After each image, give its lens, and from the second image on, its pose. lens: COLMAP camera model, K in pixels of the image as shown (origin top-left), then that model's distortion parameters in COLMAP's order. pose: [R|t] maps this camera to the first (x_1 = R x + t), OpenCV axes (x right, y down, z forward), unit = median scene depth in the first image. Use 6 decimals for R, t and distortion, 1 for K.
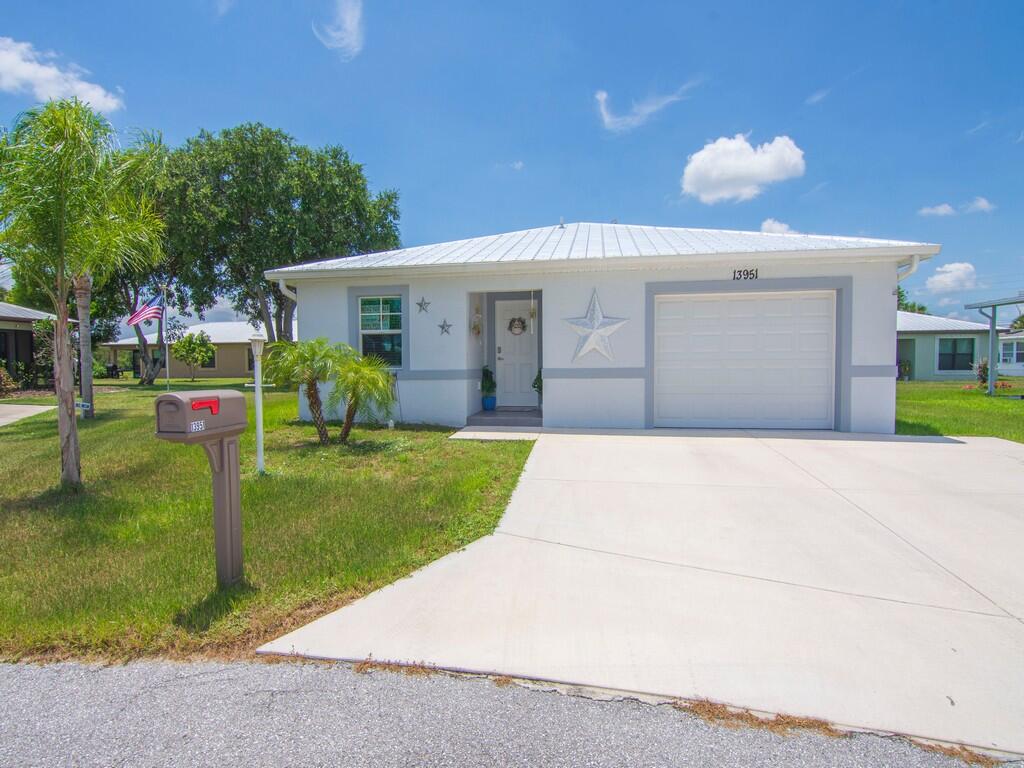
lens RADIAL K [[511.2, 0, 513.7], [0, 511.2, 383.6], [0, 0, 1]] dist [-0.002045, -0.013192]
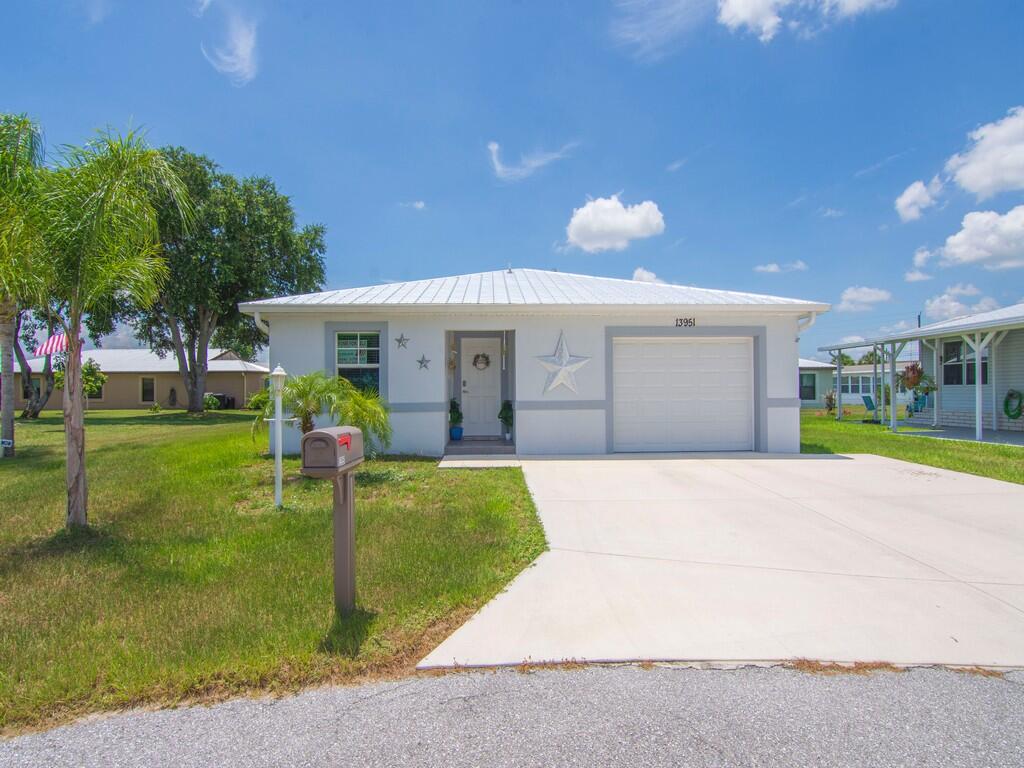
lens RADIAL K [[487.8, 0, 512.3], [0, 487.8, 389.1], [0, 0, 1]] dist [-0.001148, -0.014007]
pose [[0.979141, 0.002372, 0.203169, -0.168137], [0.007463, 0.998837, -0.047629, -0.005482], [-0.203046, 0.048152, 0.977985, -0.028260]]
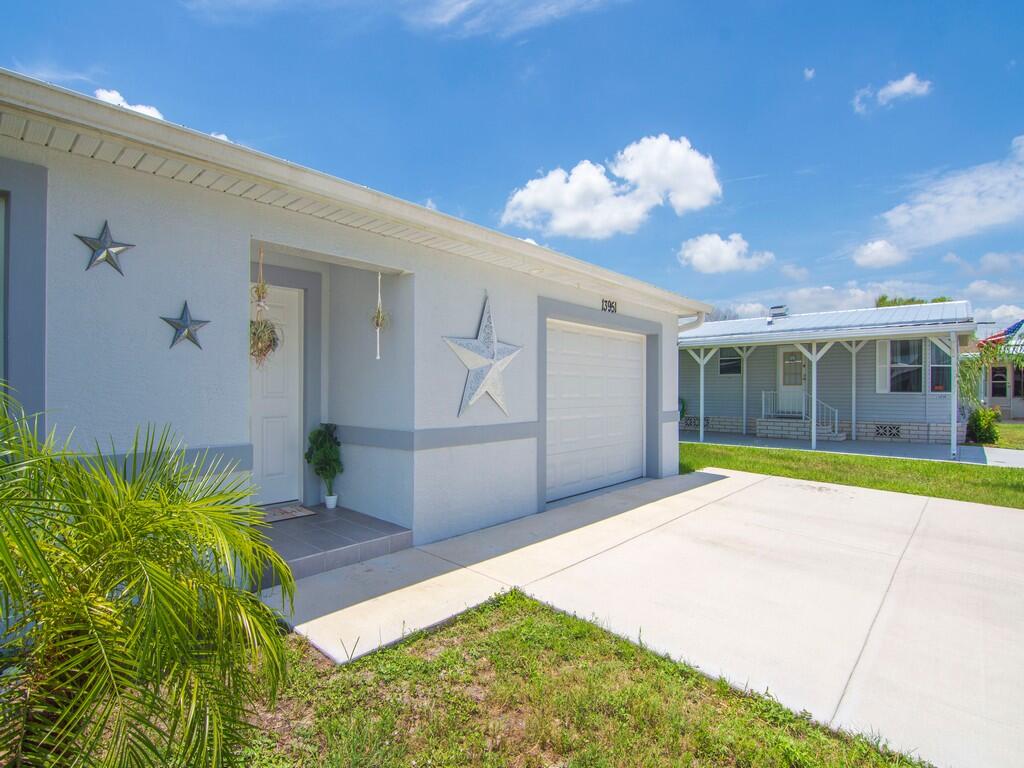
lens RADIAL K [[511.2, 0, 513.7], [0, 511.2, 383.6], [0, 0, 1]] dist [-0.002045, -0.013192]
pose [[0.518159, 0.017307, 0.855109, -0.329939], [0.020974, 0.999237, -0.032933, -0.058237], [-0.855027, 0.034999, 0.517400, 0.668358]]
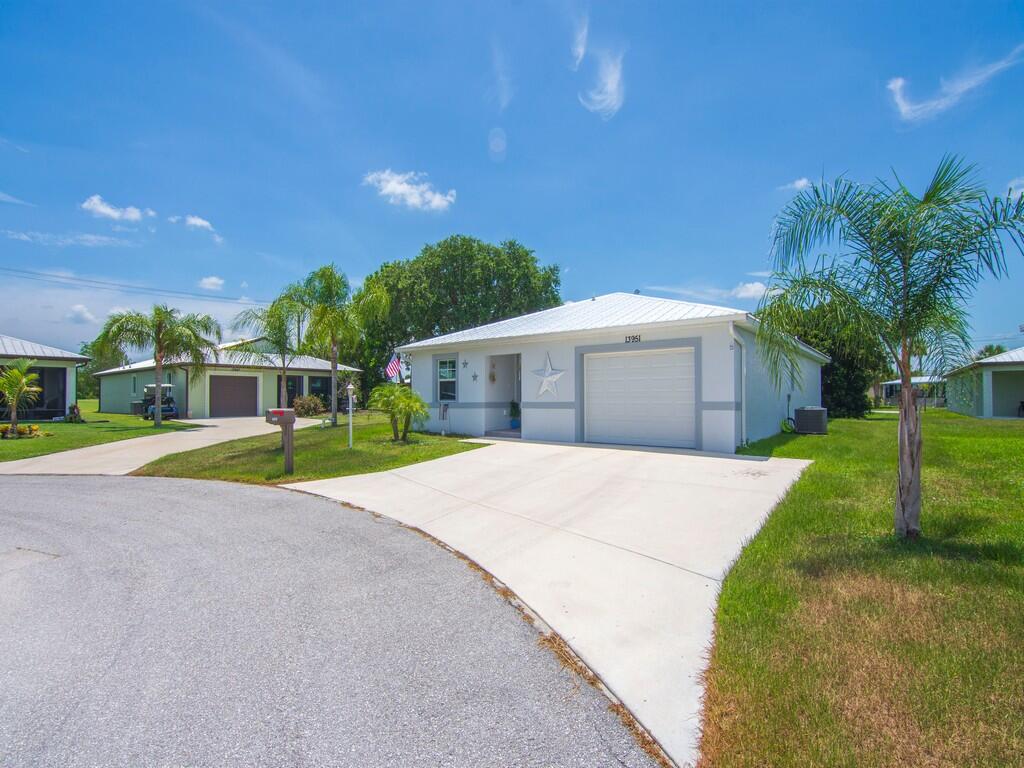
lens RADIAL K [[487.8, 0, 512.3], [0, 487.8, 389.1], [0, 0, 1]] dist [-0.001148, -0.014007]
pose [[0.878776, -0.004777, -0.477210, 0.777236], [-0.020610, 0.998637, -0.047950, 0.003457], [0.476789, 0.051973, 0.877480, -0.363260]]
